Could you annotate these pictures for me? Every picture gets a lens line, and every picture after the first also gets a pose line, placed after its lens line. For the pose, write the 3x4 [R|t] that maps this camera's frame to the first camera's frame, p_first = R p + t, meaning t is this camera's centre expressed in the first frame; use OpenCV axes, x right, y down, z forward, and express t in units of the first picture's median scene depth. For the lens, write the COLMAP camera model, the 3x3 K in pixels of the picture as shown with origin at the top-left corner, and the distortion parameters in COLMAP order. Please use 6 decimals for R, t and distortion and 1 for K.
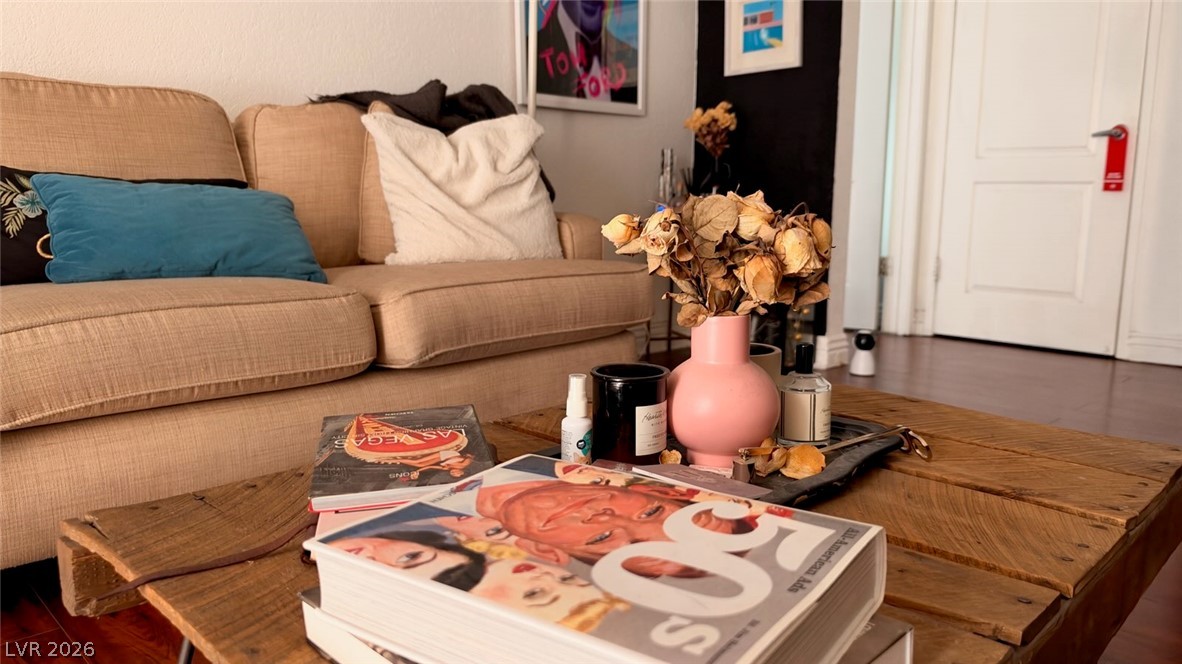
lens RADIAL K [[848.9, 0, 594.5], [0, 848.9, 334.2], [0, 0, 1]] dist [0.062599, -0.079938]
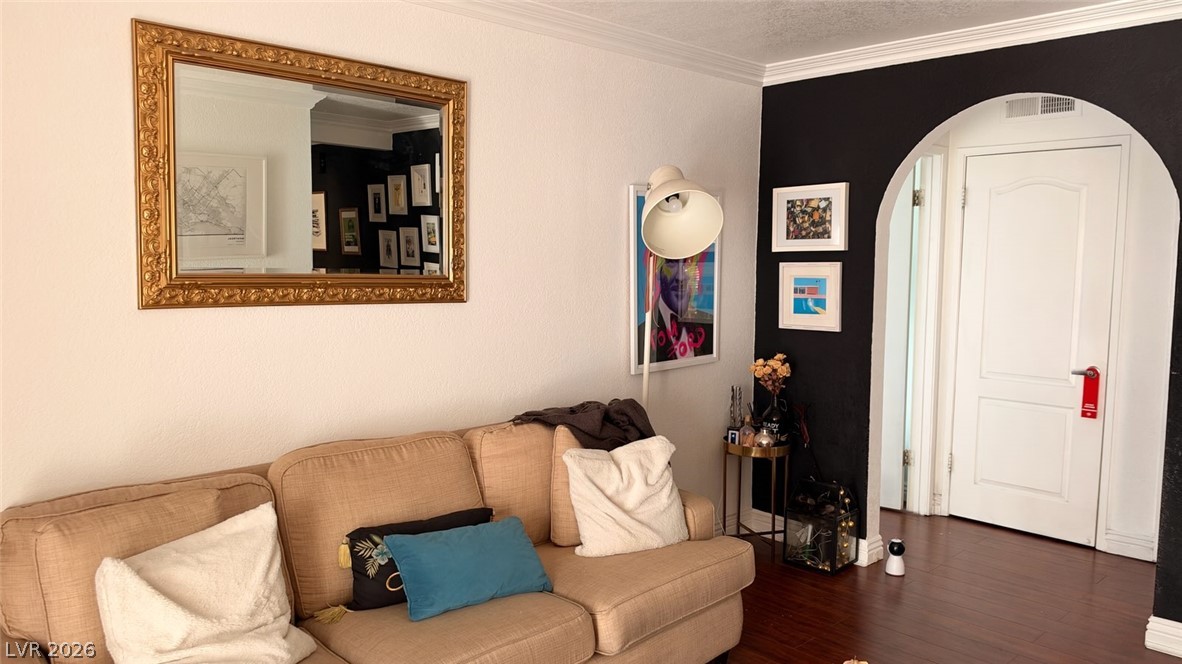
lens RADIAL K [[848.9, 0, 584.6], [0, 848.9, 327.1], [0, 0, 1]] dist [0.062599, -0.079938]
pose [[0.999814, -0.000723, -0.019250, -0.123621], [-0.000546, 0.997833, -0.065796, -0.232038], [0.019256, 0.065794, 0.997647, -0.306119]]
